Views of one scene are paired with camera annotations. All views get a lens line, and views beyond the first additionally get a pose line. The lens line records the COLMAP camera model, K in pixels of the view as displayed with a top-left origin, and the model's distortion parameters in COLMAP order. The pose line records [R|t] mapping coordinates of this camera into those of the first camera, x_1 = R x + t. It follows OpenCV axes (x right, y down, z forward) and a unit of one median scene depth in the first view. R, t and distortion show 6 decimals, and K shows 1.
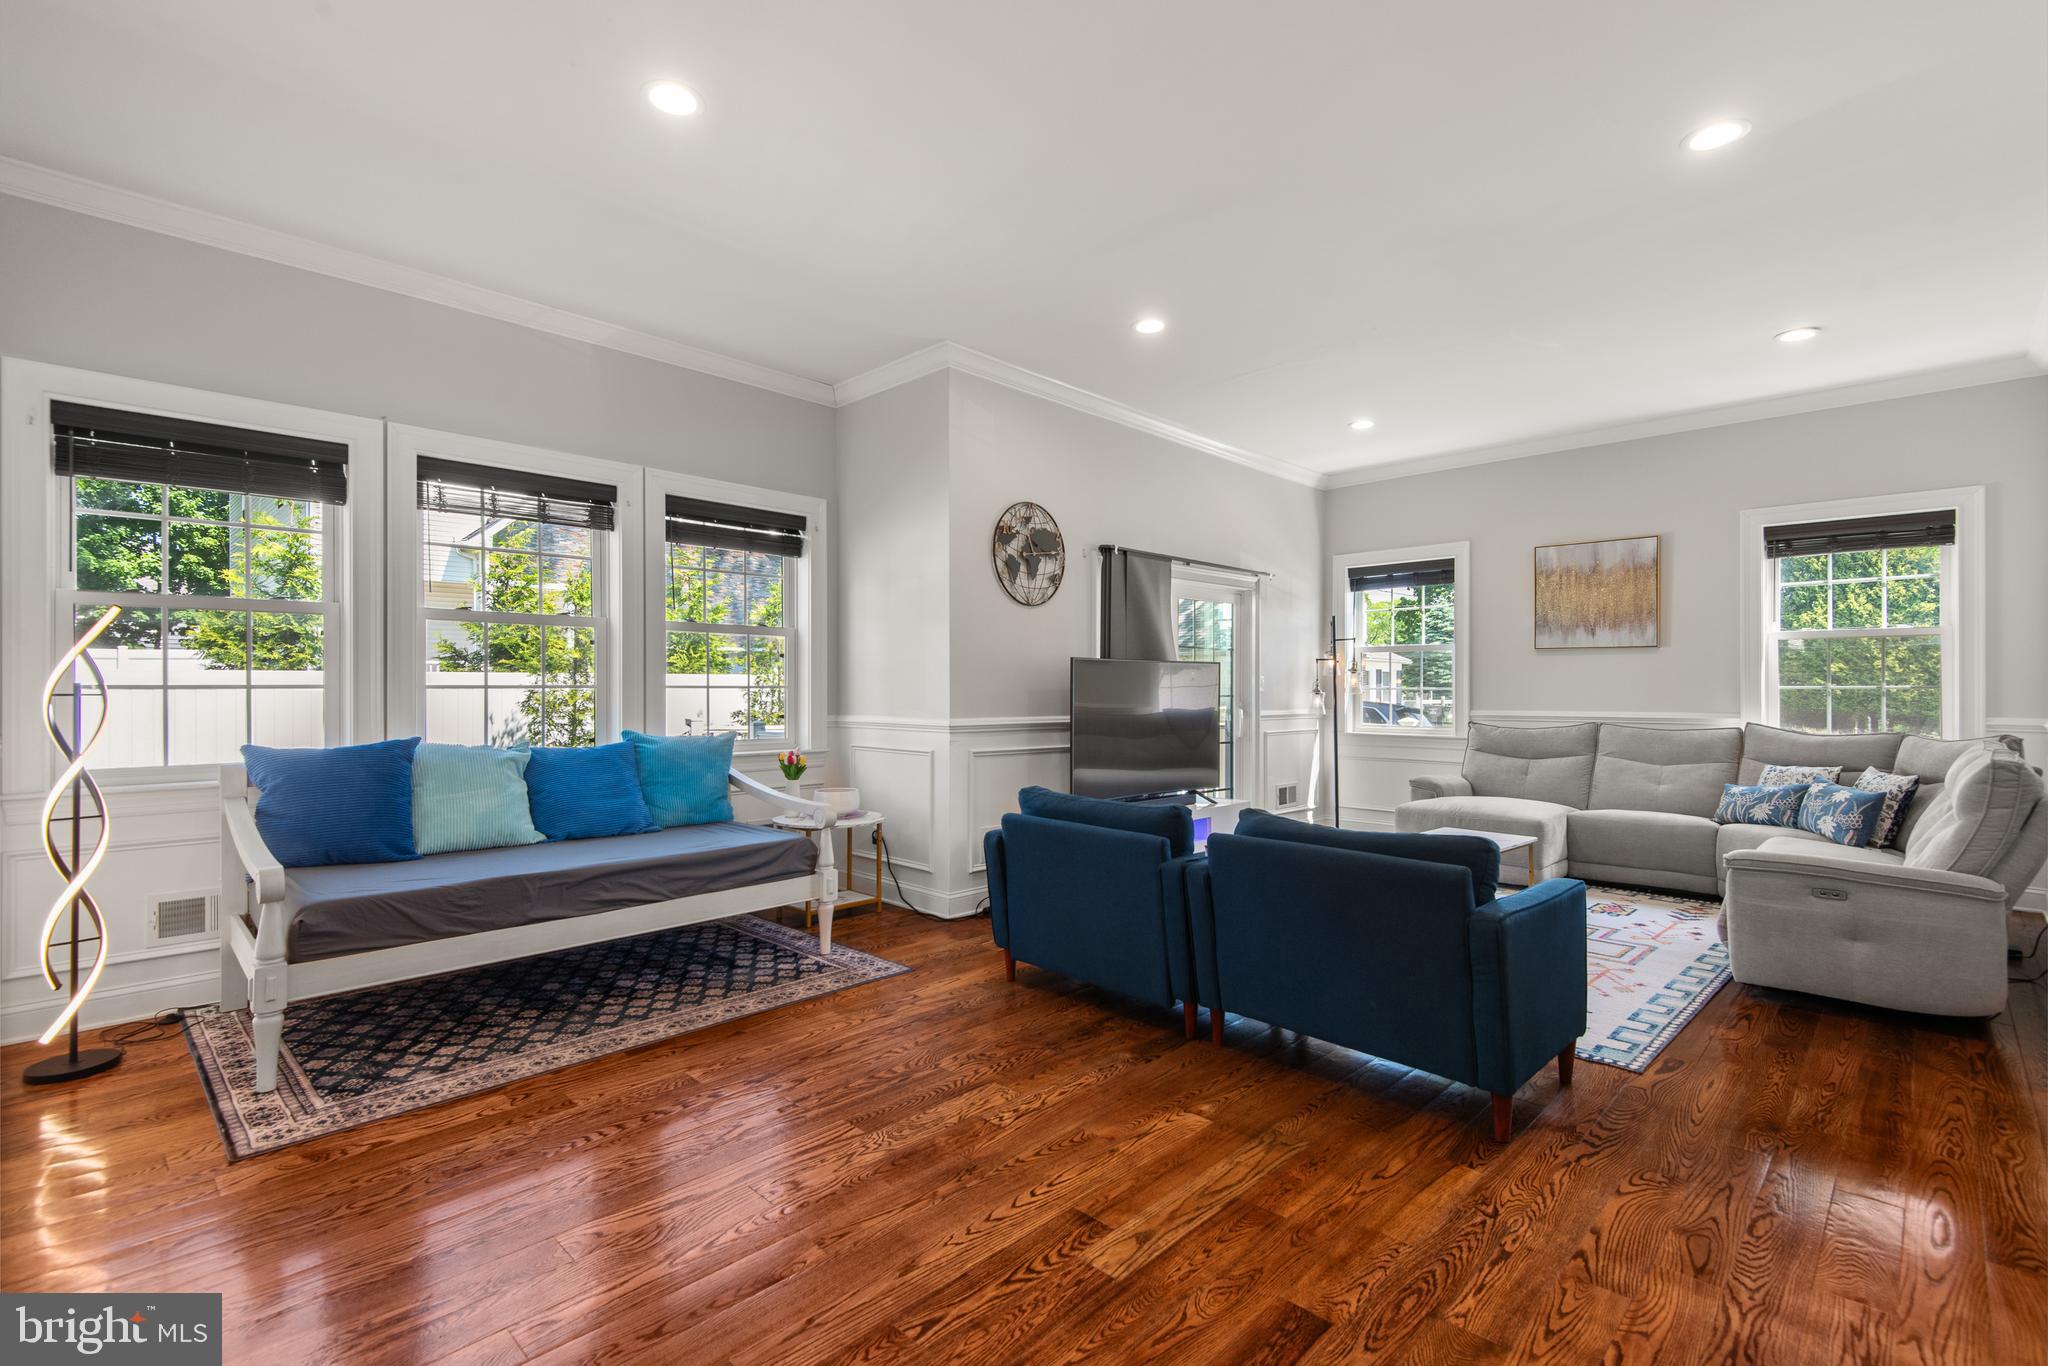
lens RADIAL K [[943.0, 0, 1034.2], [0, 943.0, 685.5], [0, 0, 1]] dist [0.028520, -0.015236]
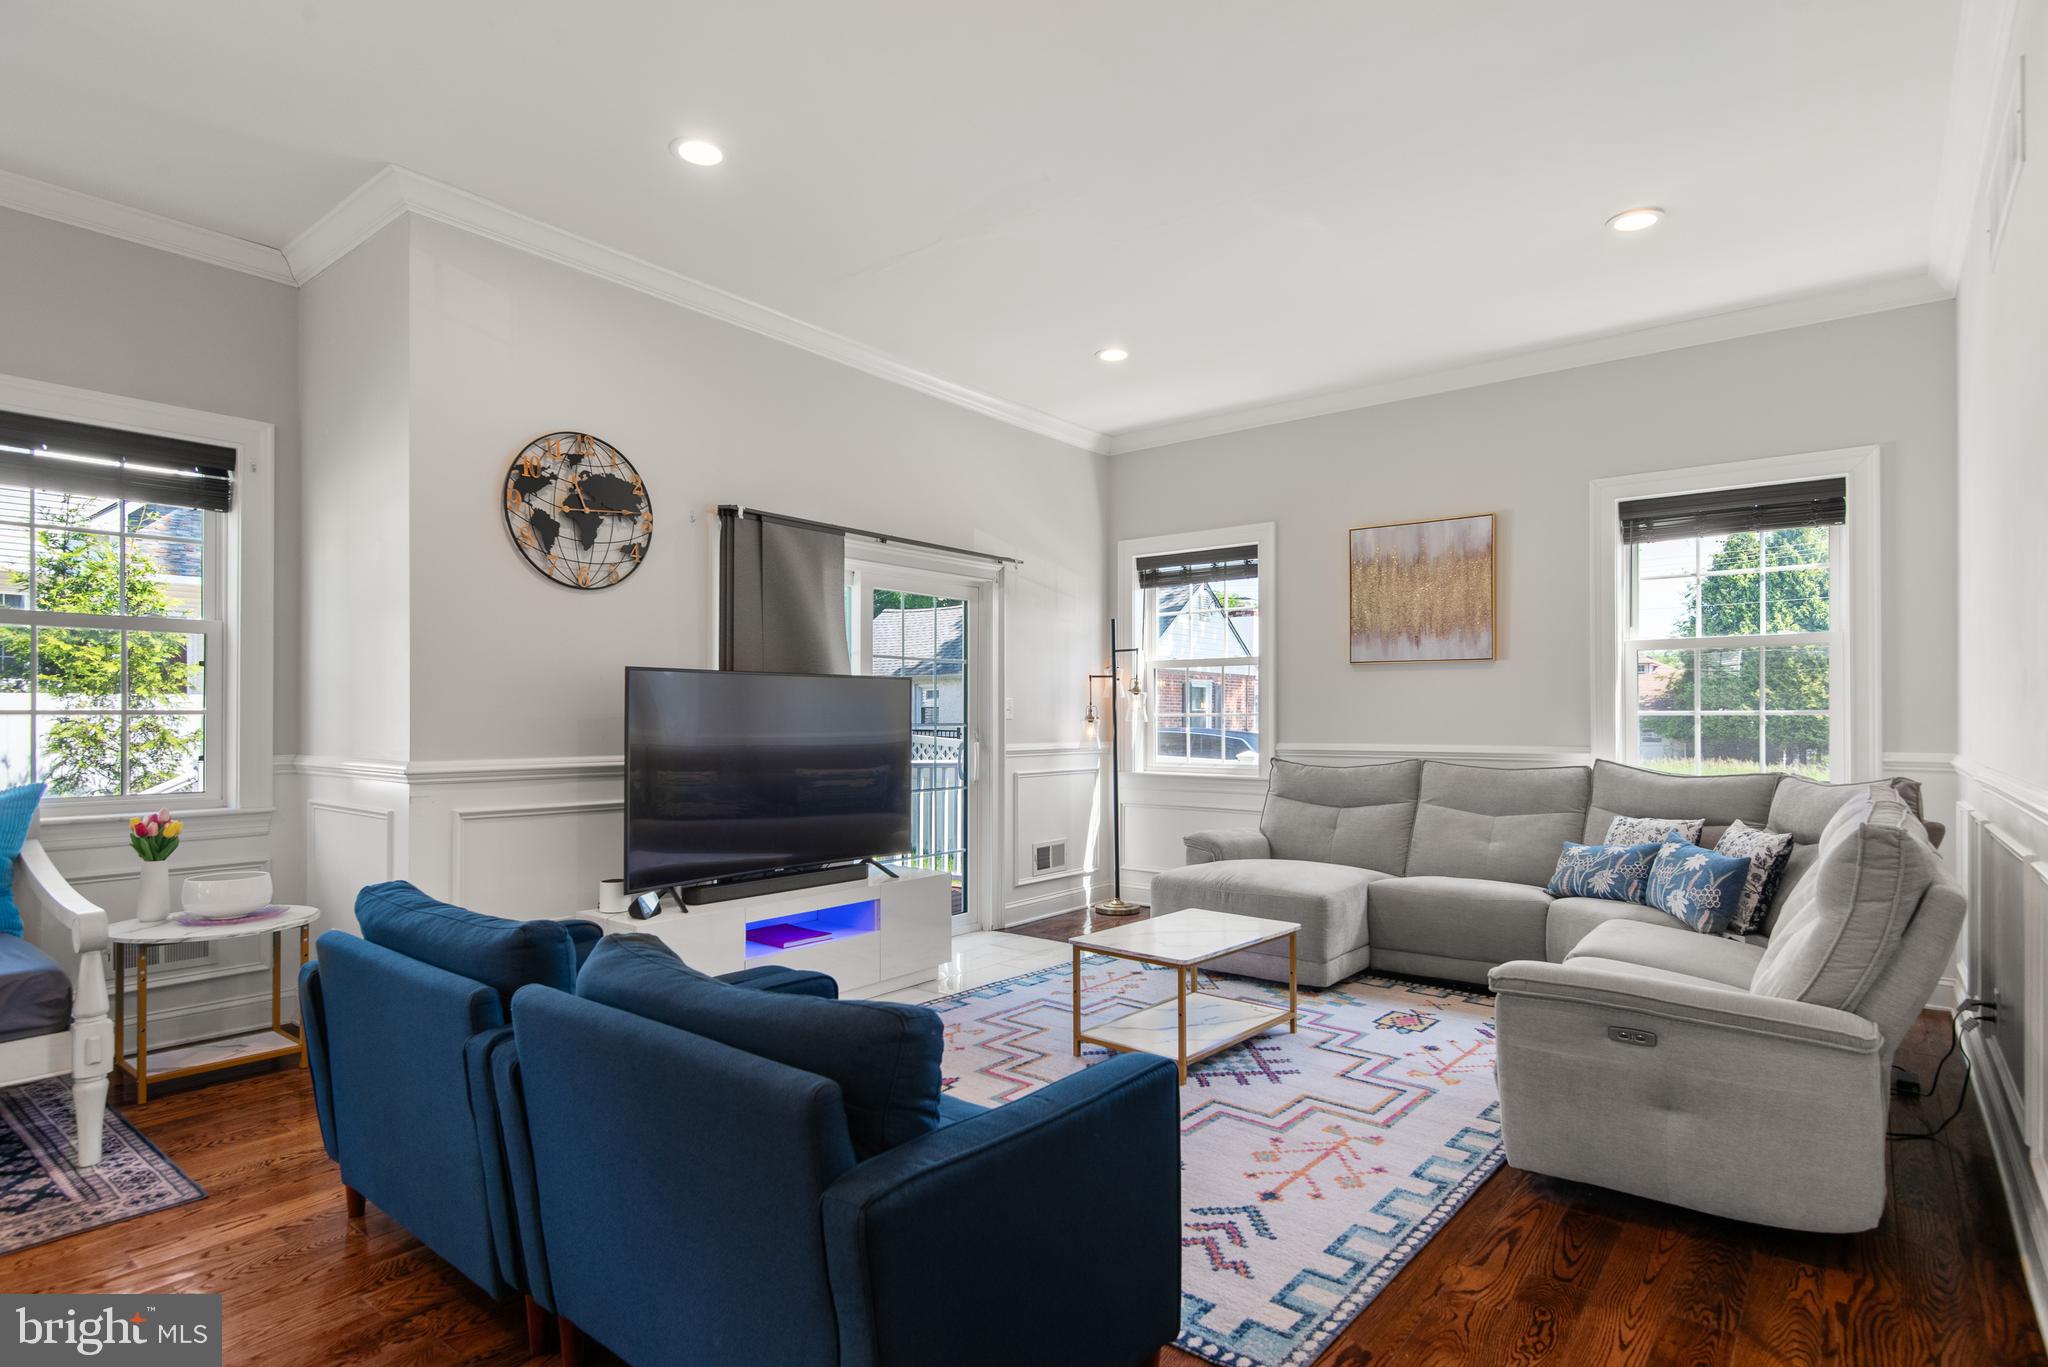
lens RADIAL K [[1056.8, 0, 1060.3], [0, 1056.8, 706.7], [0, 0, 1]] dist [0.053468, -0.037819]
pose [[0.993975, 0.000977, 0.109602, 0.249589], [-0.000364, 0.999984, -0.005613, 0.002180], [-0.109605, 0.005540, 0.993960, 0.219262]]
